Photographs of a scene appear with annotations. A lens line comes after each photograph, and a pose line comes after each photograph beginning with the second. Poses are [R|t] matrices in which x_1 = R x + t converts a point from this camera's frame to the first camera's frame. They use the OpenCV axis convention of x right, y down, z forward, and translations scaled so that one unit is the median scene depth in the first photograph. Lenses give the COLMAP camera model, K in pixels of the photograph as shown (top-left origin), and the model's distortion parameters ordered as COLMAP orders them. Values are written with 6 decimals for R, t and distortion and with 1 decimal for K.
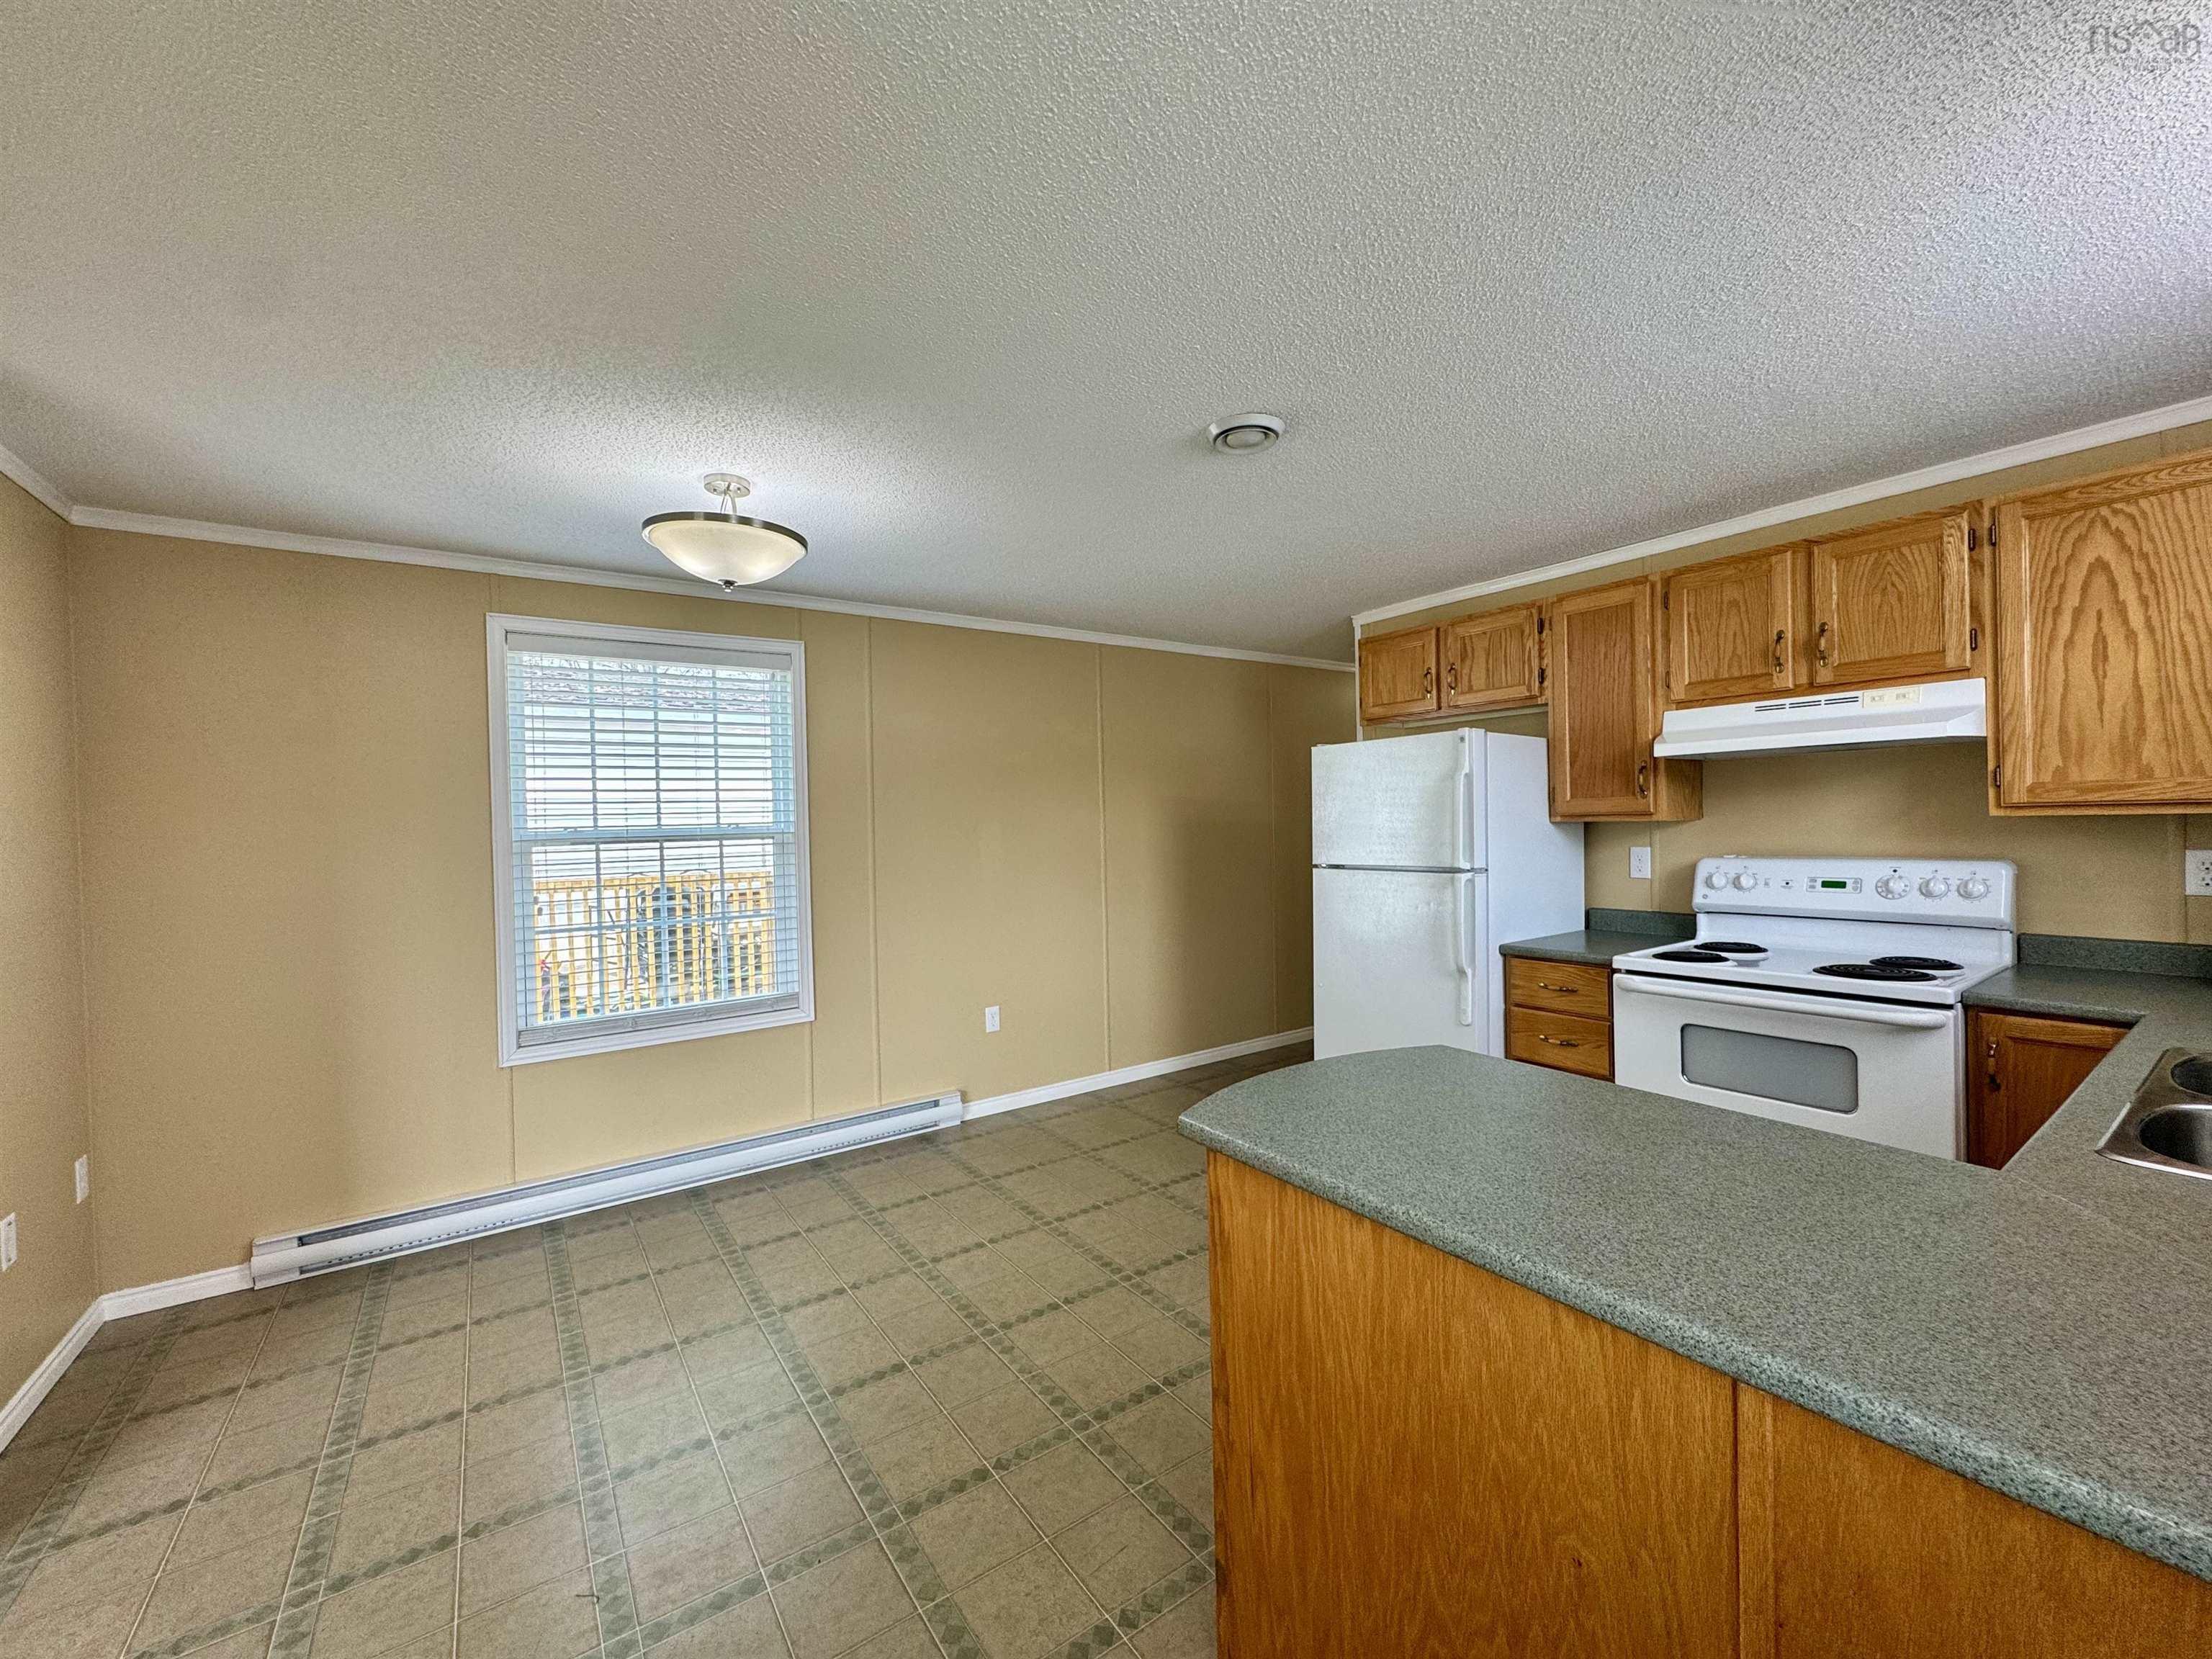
lens RADIAL K [[885.0, 0, 1104.6], [0, 885.0, 831.6], [0, 0, 1]] dist [-0.004037, 0.000799]
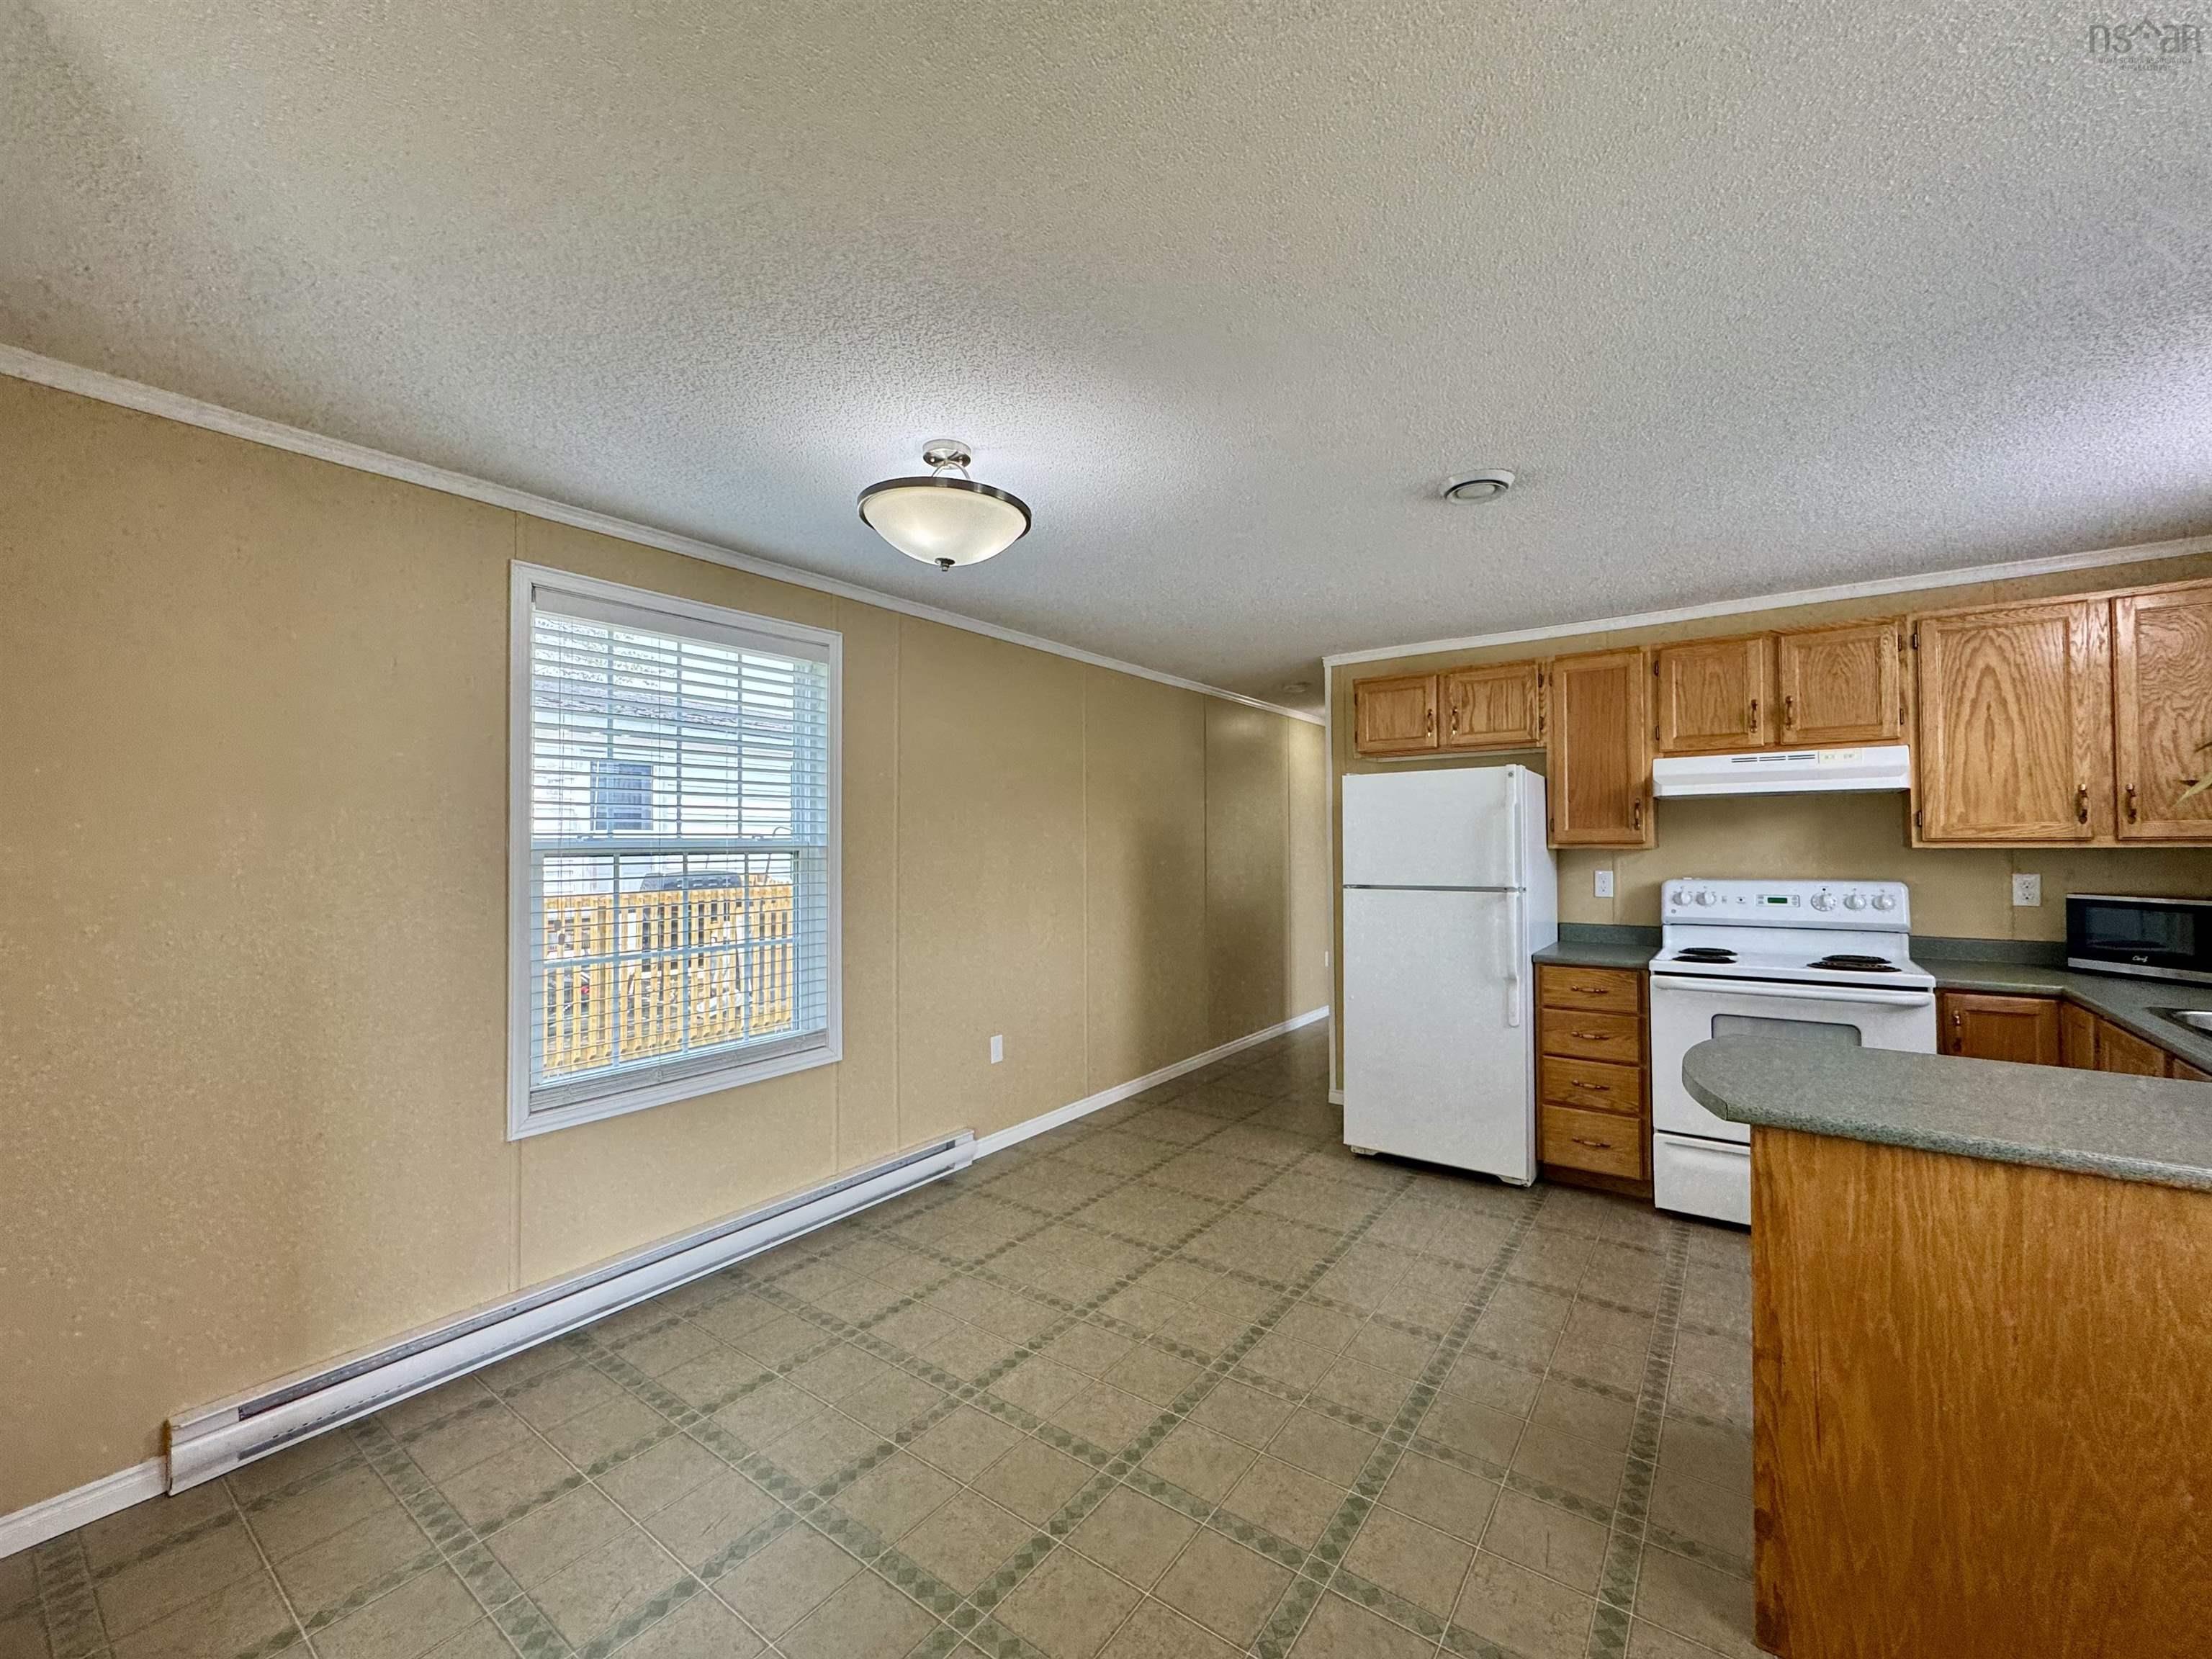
lens RADIAL K [[887.5, 0, 1106.0], [0, 887.5, 829.5], [0, 0, 1]] dist [-0.000917, 0.000622]
pose [[0.946335, 0.024217, 0.322278, -0.535532], [-0.013599, 0.999289, -0.035156, 0.016526], [-0.322900, 0.028887, 0.945992, 0.102664]]
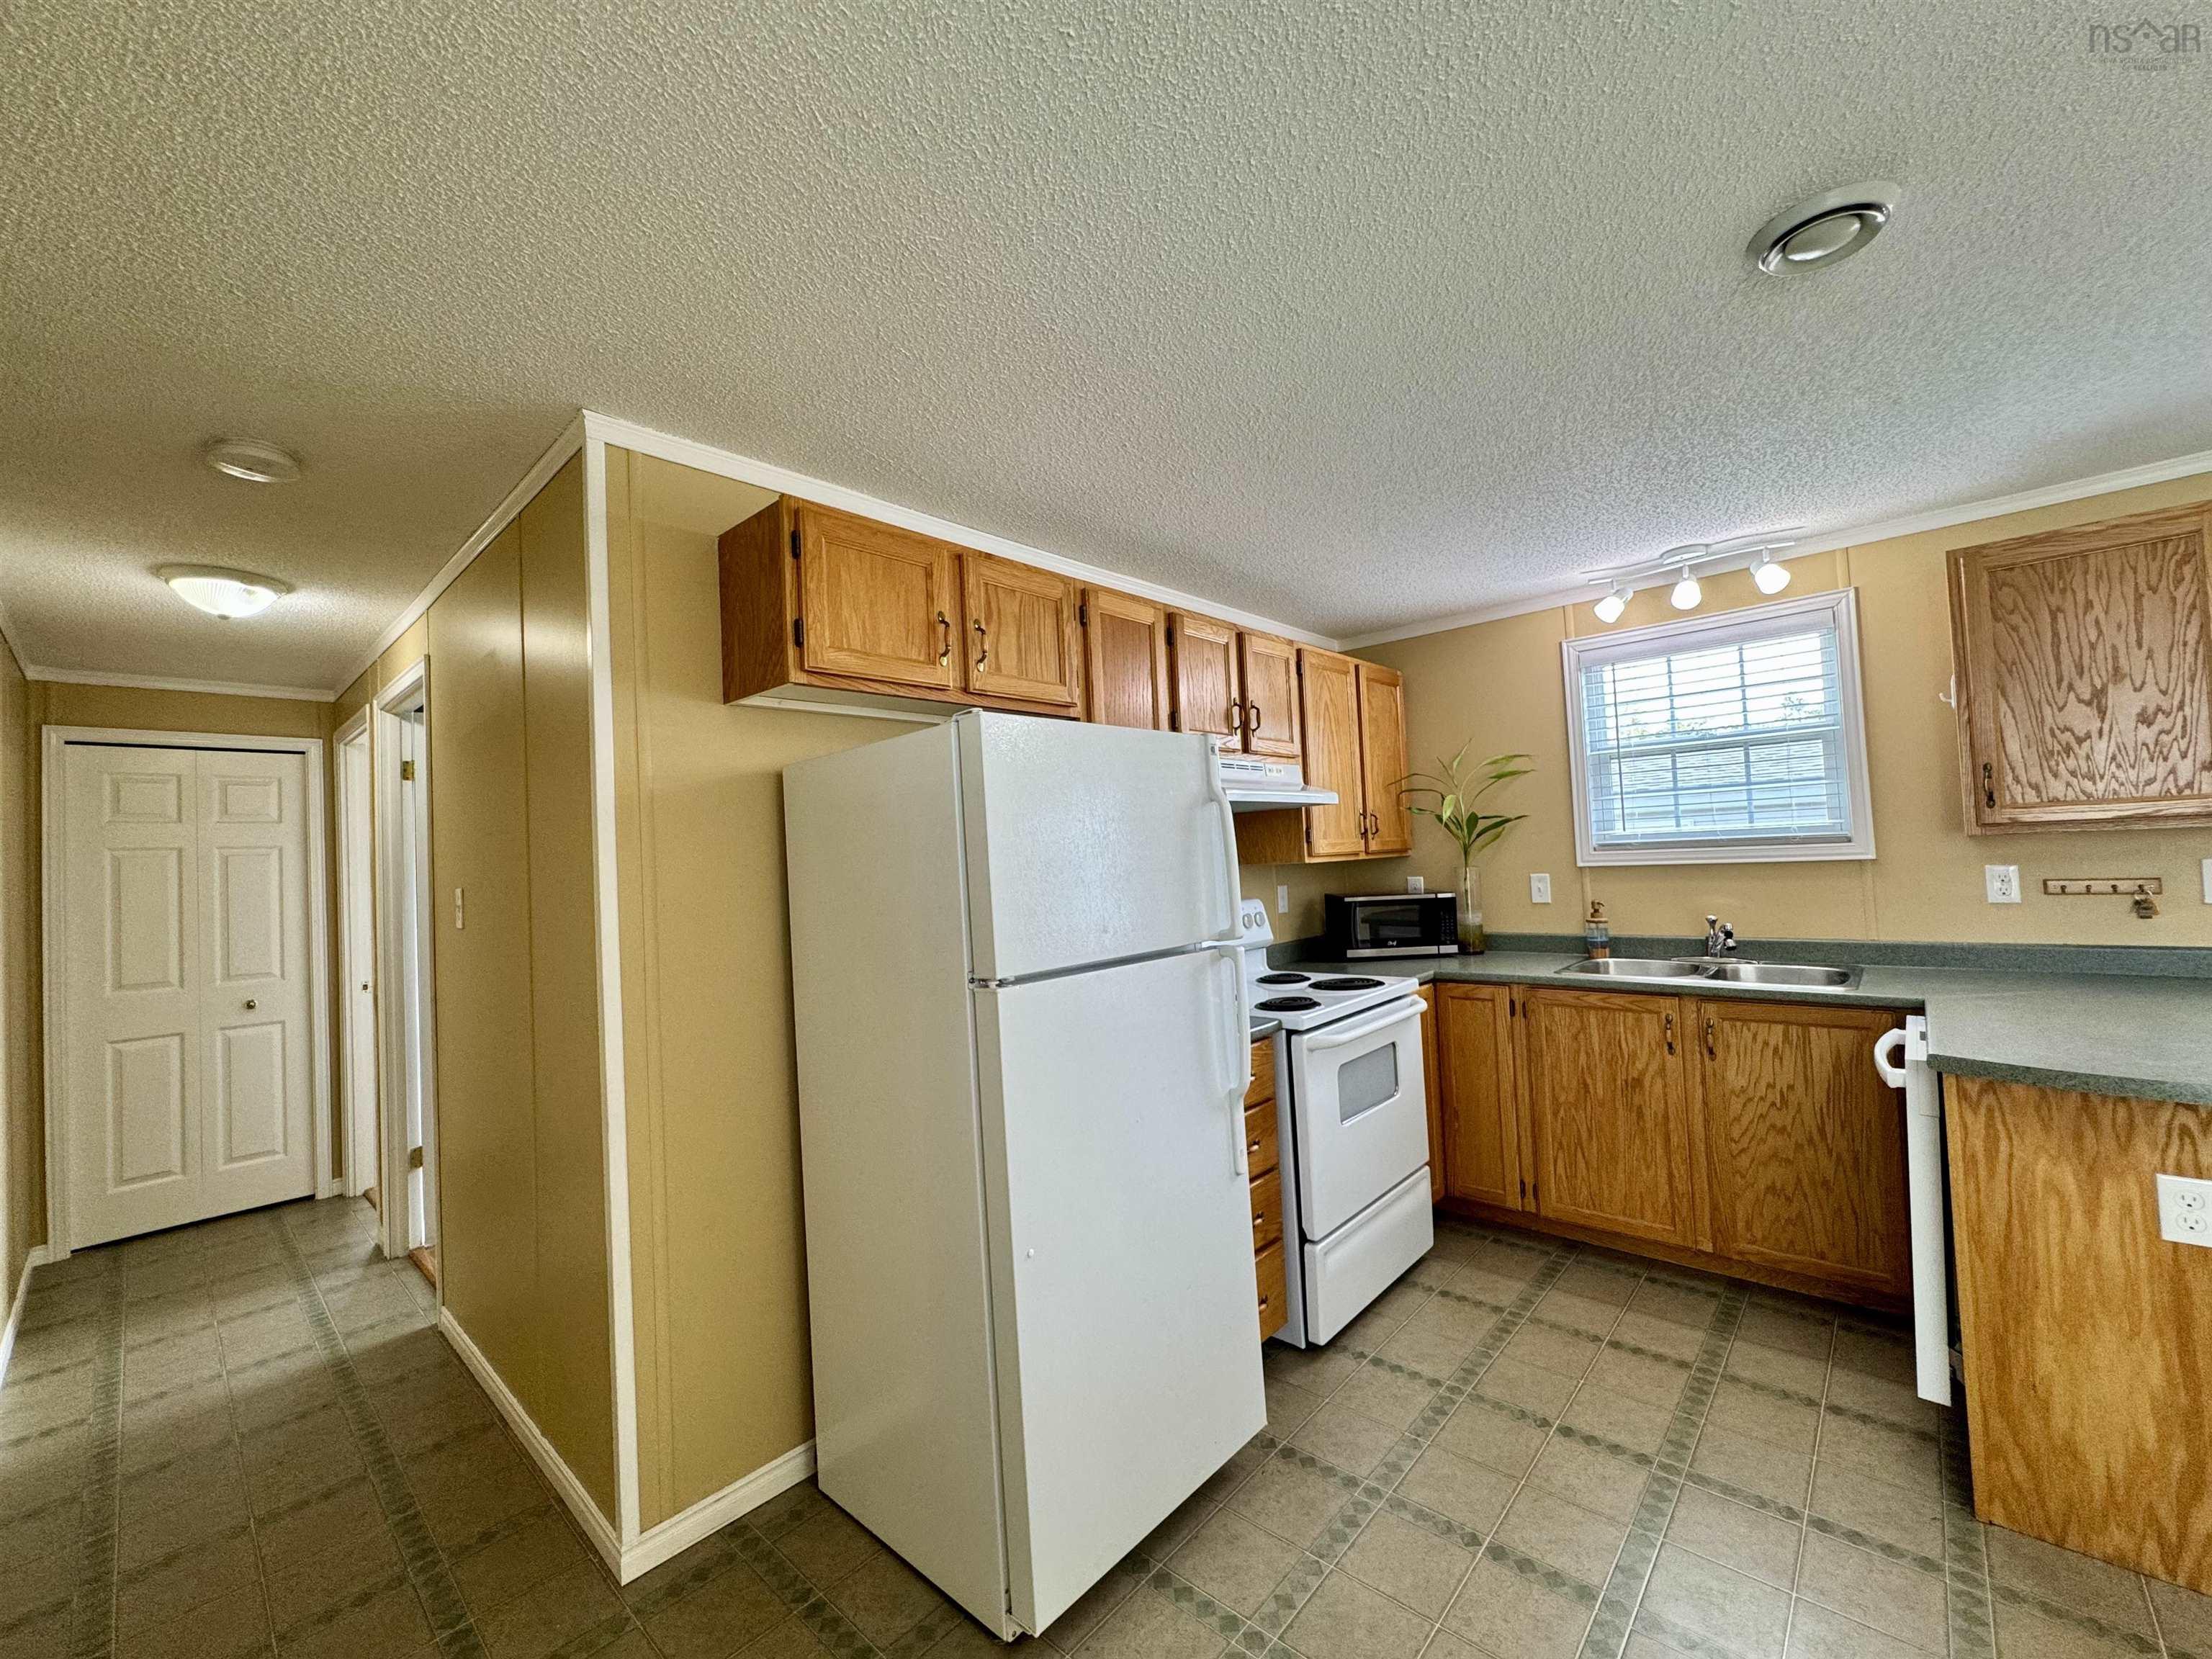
lens RADIAL K [[885.0, 0, 1104.6], [0, 885.0, 831.6], [0, 0, 1]] dist [-0.004037, 0.000799]
pose [[-0.214397, 0.063391, 0.974687, -0.280154], [0.062980, 0.996712, -0.050970, -0.014770], [-0.974714, 0.050458, -0.217684, 1.445997]]
